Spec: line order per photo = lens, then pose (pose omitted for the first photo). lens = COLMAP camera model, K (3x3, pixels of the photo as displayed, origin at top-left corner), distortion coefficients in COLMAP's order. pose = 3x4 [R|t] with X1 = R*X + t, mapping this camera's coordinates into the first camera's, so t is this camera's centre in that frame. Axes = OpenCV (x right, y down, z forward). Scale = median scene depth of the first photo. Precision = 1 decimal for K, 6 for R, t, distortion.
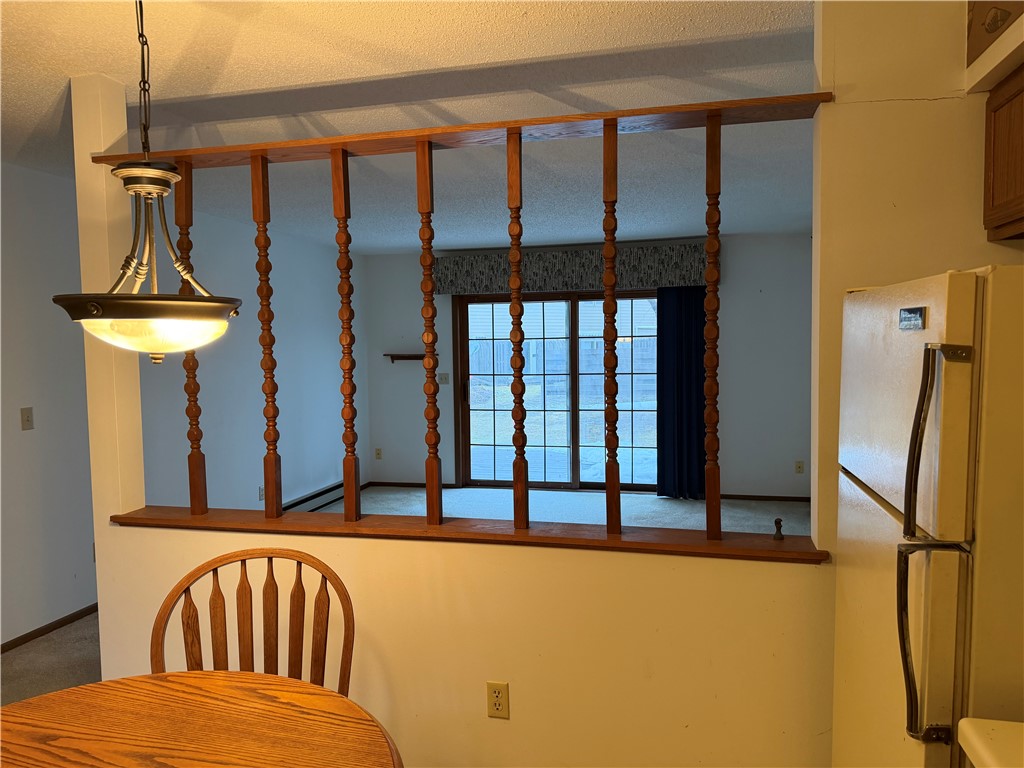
lens RADIAL K [[724.2, 0, 510.0], [0, 724.2, 387.3], [0, 0, 1]] dist [0.018586, -0.008699]
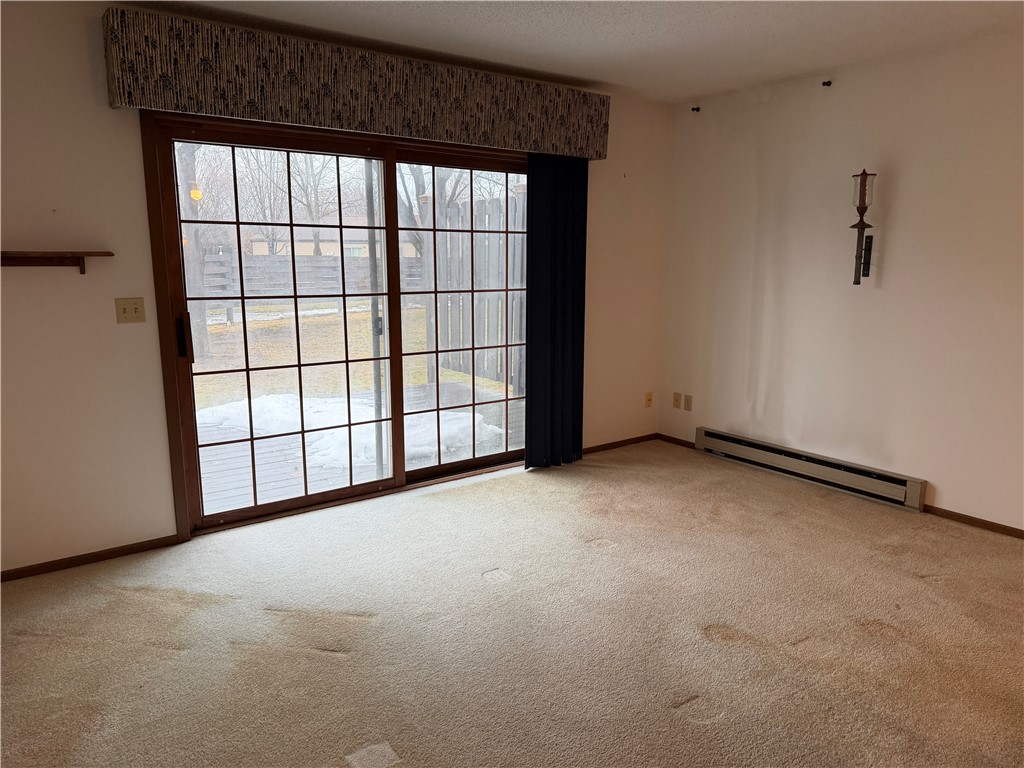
lens RADIAL K [[724.2, 0, 518.9], [0, 724.2, 390.0], [0, 0, 1]] dist [0.018586, -0.008699]
pose [[0.645714, -0.114424, 0.754958, -0.297429], [0.037099, 0.992242, 0.118657, -0.007239], [-0.762678, -0.048610, 0.644949, 0.570532]]
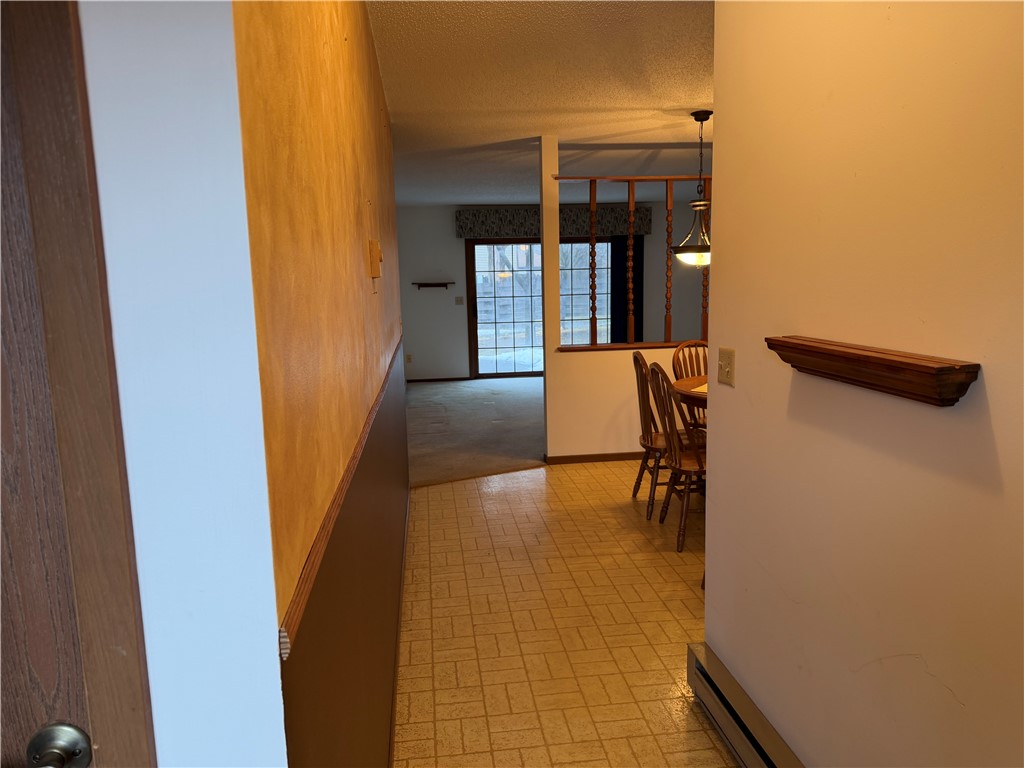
lens RADIAL K [[724.2, 0, 512.1], [0, 724.2, 383.8], [0, 0, 1]] dist [0.018586, -0.008699]
pose [[0.935687, -0.057217, 0.348160, -0.515414], [0.030318, 0.996152, 0.082231, 0.037668], [-0.351525, -0.066387, 0.933822, -0.341892]]
